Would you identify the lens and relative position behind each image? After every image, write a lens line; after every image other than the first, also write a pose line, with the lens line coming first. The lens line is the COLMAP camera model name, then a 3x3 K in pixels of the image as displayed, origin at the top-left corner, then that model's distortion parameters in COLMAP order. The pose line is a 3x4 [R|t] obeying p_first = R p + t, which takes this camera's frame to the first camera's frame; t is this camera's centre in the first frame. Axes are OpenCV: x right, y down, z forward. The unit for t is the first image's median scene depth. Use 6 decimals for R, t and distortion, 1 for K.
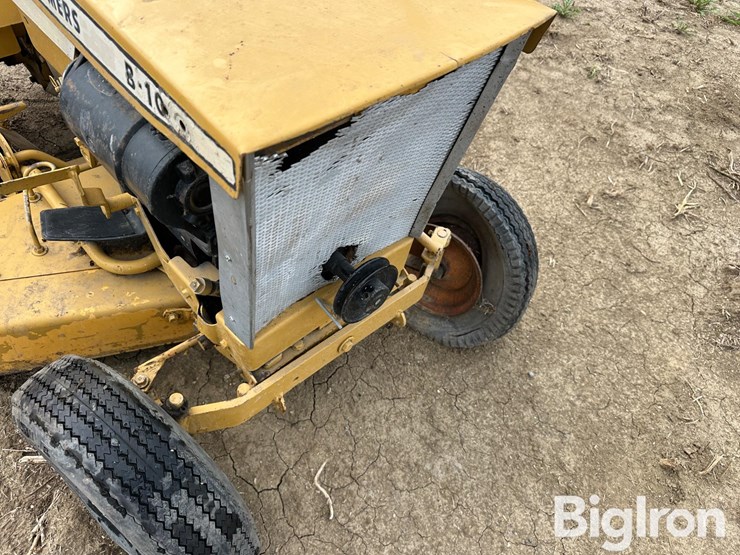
lens RADIAL K [[525.8, 0, 358.9], [0, 525.8, 271.8], [0, 0, 1]] dist [0.024517, -0.036880]
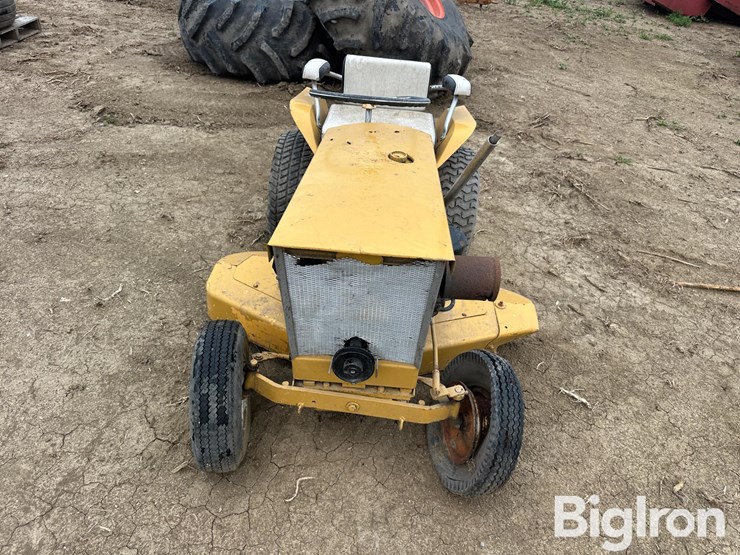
lens RADIAL K [[525.8, 0, 376.5], [0, 525.8, 272.7], [0, 0, 1]] dist [0.024517, -0.036880]
pose [[0.709290, 0.380433, -0.593446, 0.724380], [-0.558435, 0.817008, -0.143694, -0.003303], [0.430185, 0.433322, 0.791943, -0.362082]]
